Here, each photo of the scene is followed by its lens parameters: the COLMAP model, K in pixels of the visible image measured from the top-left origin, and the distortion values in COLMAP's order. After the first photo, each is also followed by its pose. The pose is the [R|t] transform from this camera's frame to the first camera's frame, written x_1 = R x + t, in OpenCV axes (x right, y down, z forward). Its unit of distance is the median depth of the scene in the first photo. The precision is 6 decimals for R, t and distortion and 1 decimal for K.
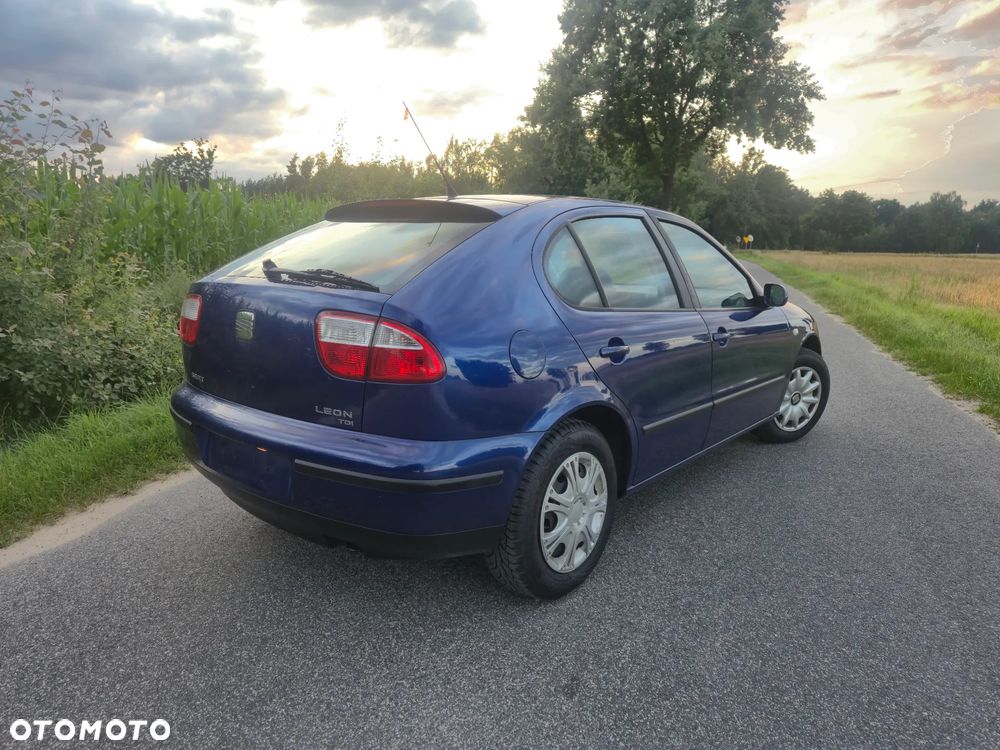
lens RADIAL K [[676.6, 0, 503.3], [0, 676.6, 376.8], [0, 0, 1]] dist [0.063777, -0.054485]
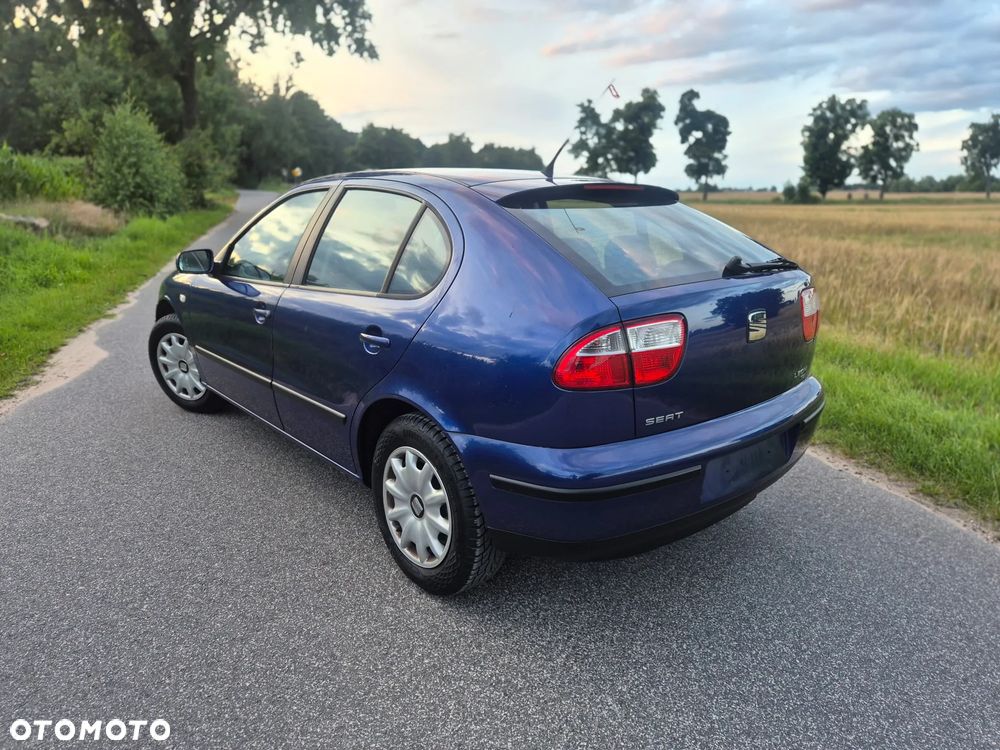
lens RADIAL K [[676.6, 0, 512.9], [0, 676.6, 381.3], [0, 0, 1]] dist [0.063777, -0.054485]
pose [[0.798996, -0.163932, 0.578560, 0.494235], [0.105911, 0.985447, 0.132956, -0.461352], [-0.591936, -0.044955, 0.804731, 2.171846]]
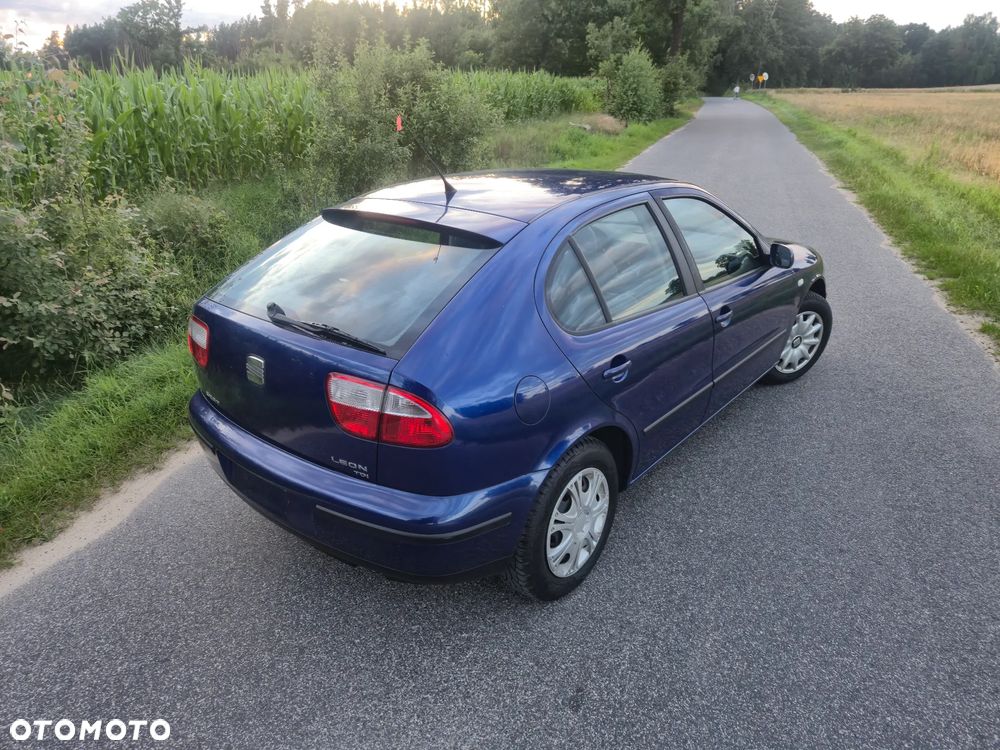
lens RADIAL K [[676.6, 0, 498.2], [0, 676.6, 373.5], [0, 0, 1]] dist [0.063777, -0.054485]
pose [[0.999552, -0.026853, -0.013217, -0.000328], [0.028972, 0.978918, 0.202189, -0.143526], [0.007509, -0.202481, 0.979257, -0.000637]]
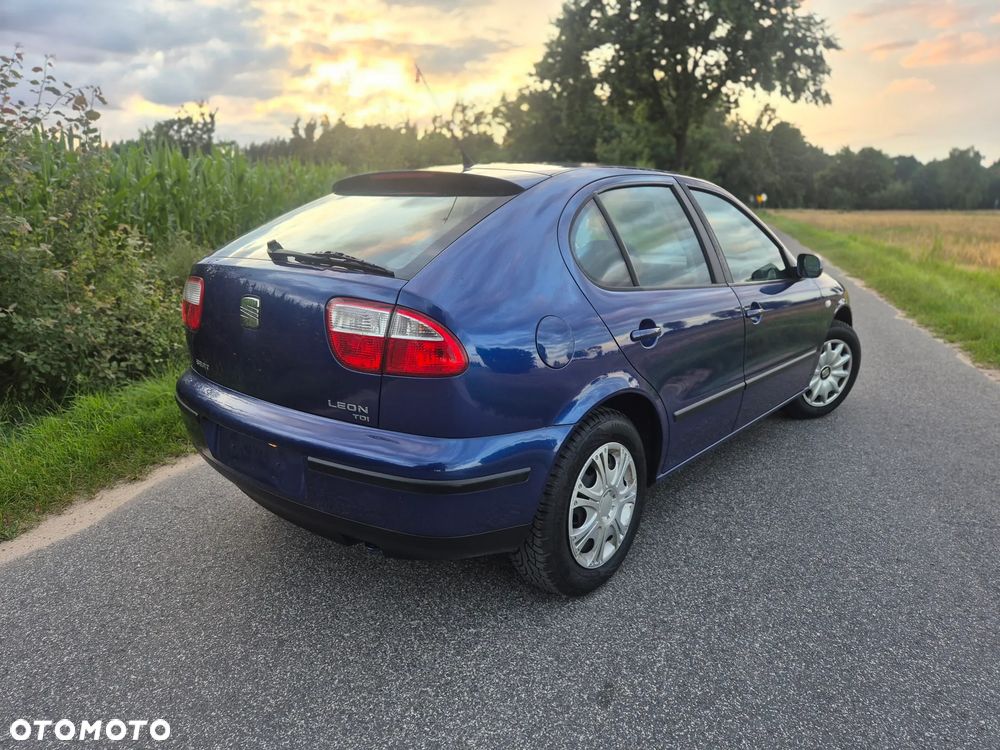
lens RADIAL K [[676.6, 0, 505.7], [0, 676.6, 380.9], [0, 0, 1]] dist [0.063777, -0.054485]
pose [[0.999904, -0.009114, -0.010449, -0.011399], [0.009705, 0.998271, 0.057971, -0.017178], [0.009903, -0.058067, 0.998264, 0.036449]]
